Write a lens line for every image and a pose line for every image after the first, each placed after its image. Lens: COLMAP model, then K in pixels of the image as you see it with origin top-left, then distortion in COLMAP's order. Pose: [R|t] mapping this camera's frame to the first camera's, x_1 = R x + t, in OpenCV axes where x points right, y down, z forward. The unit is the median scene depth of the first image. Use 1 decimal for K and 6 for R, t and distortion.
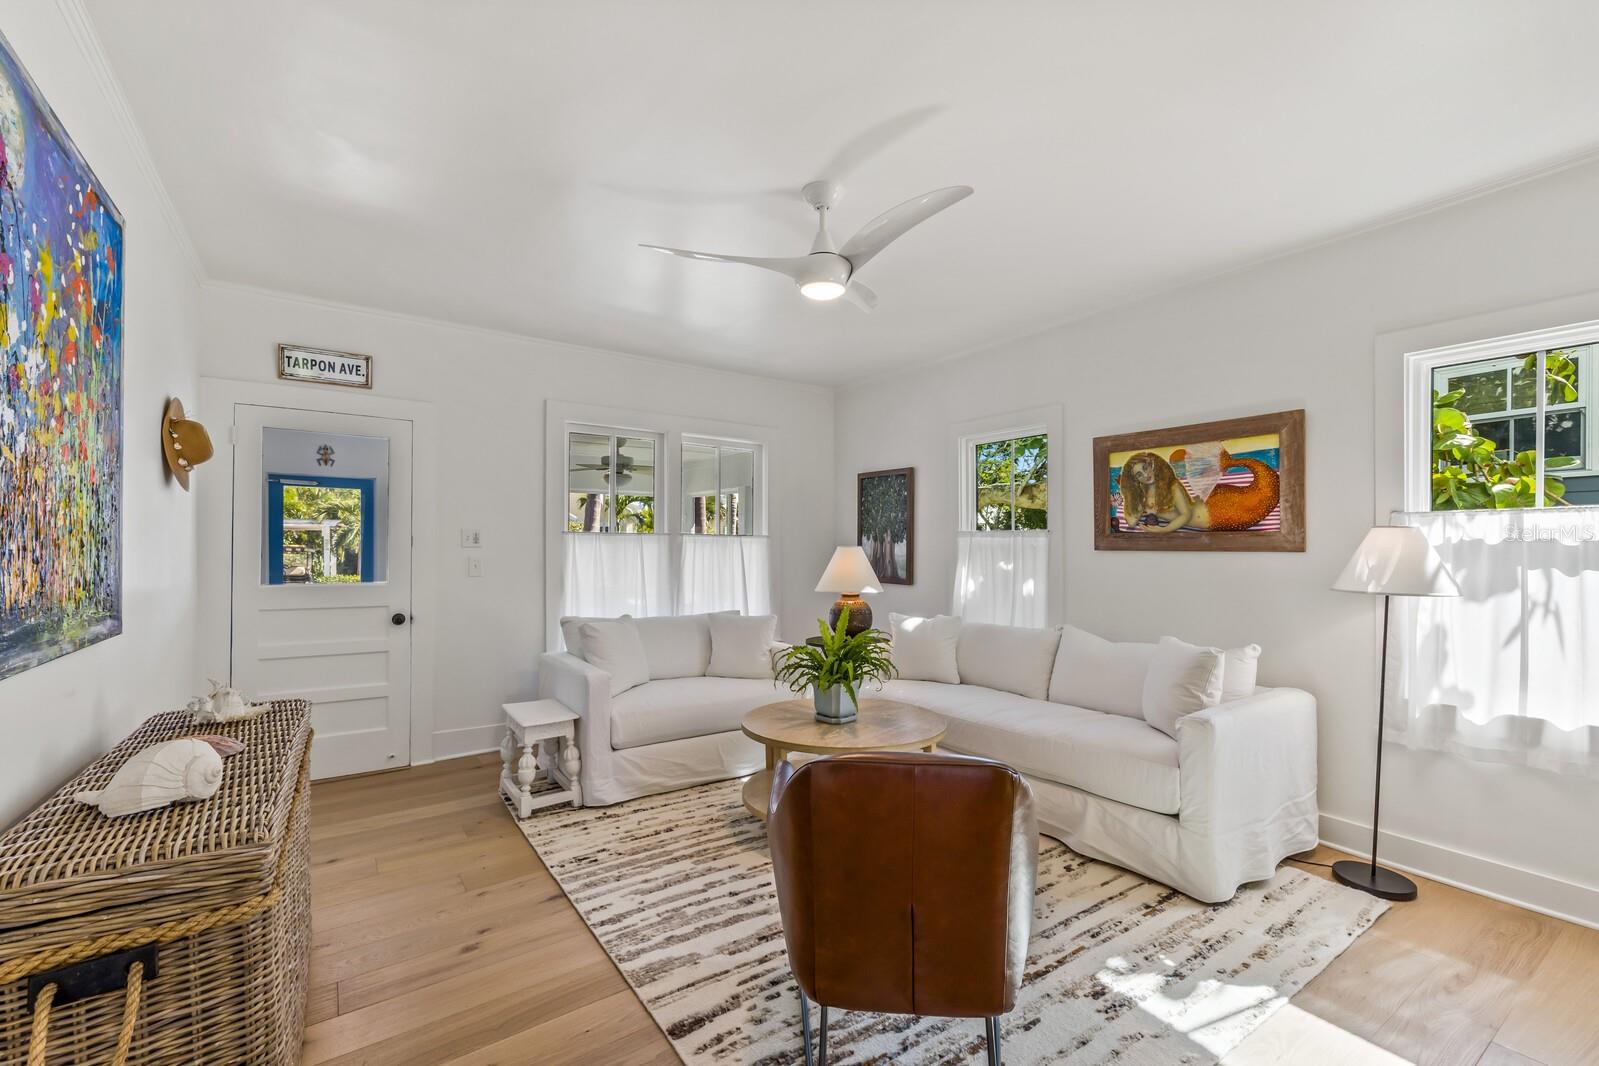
lens RADIAL K [[684.1, 0, 799.5], [0, 684.1, 533.0], [0, 0, 1]] dist [0.002365, 0.000346]
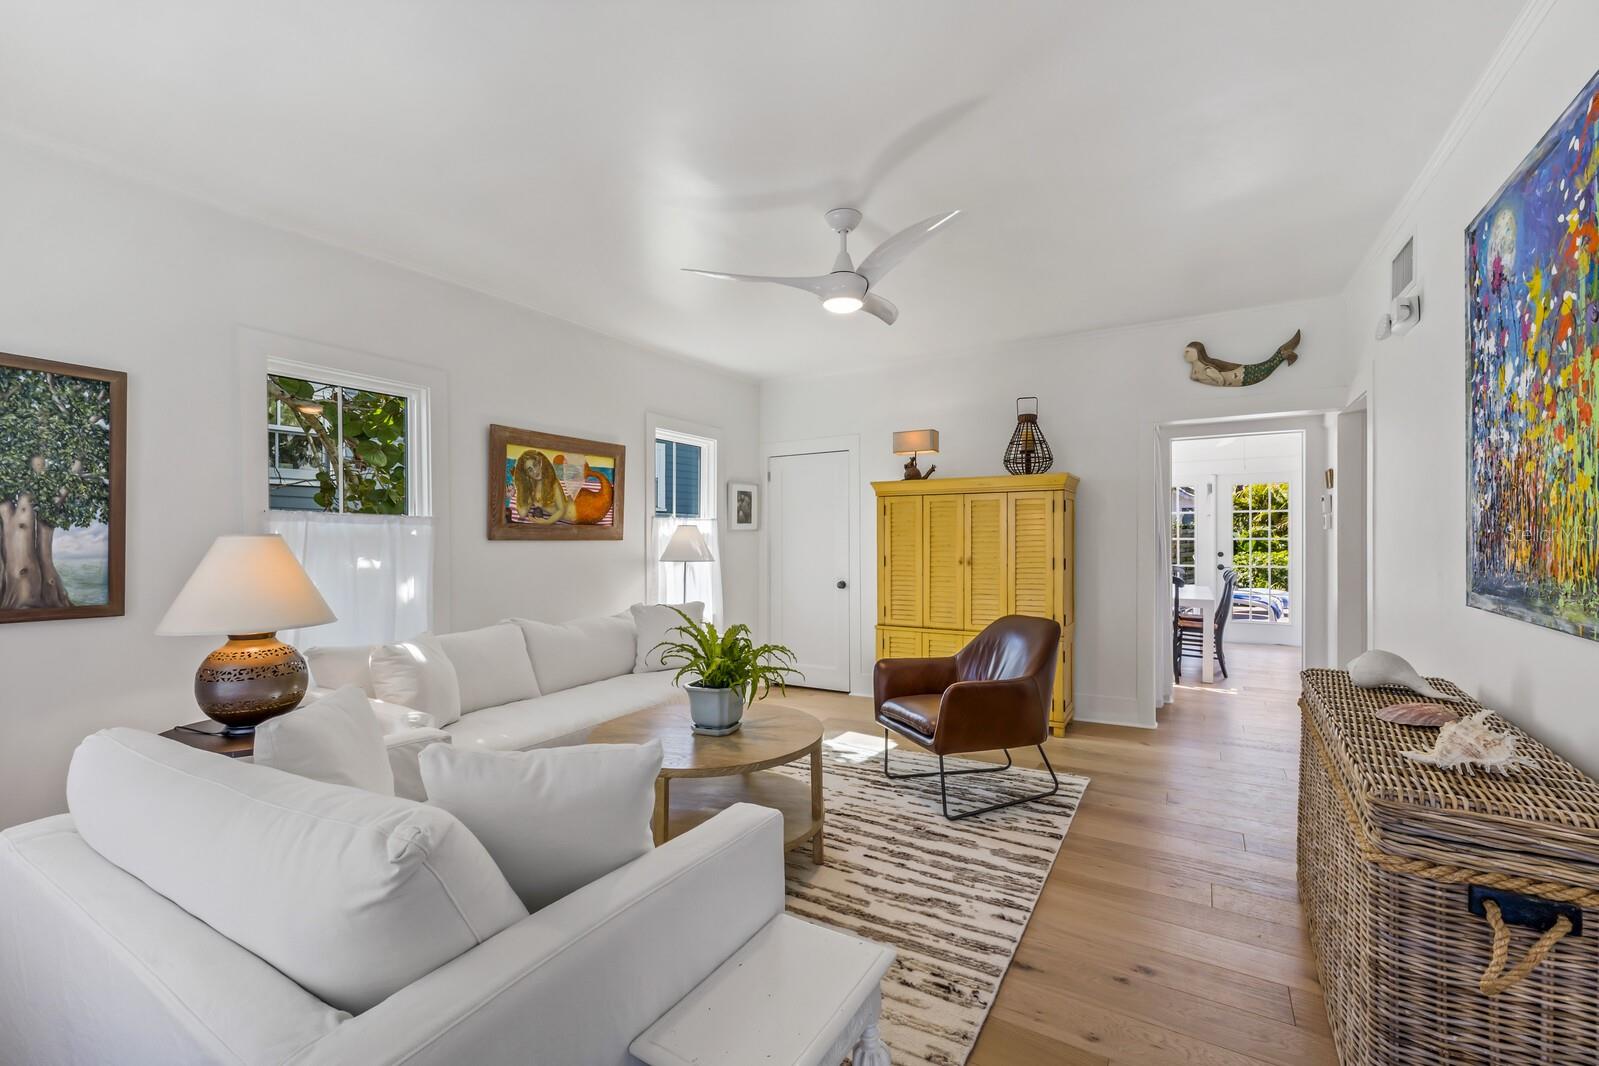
lens RADIAL K [[684.1, 0, 799.5], [0, 684.1, 533.0], [0, 0, 1]] dist [0.002365, 0.000346]
pose [[-0.423584, 0.010678, 0.905794, -0.706012], [-0.012215, 0.999772, -0.017498, 0.029836], [-0.905774, -0.018477, -0.423357, 1.144480]]
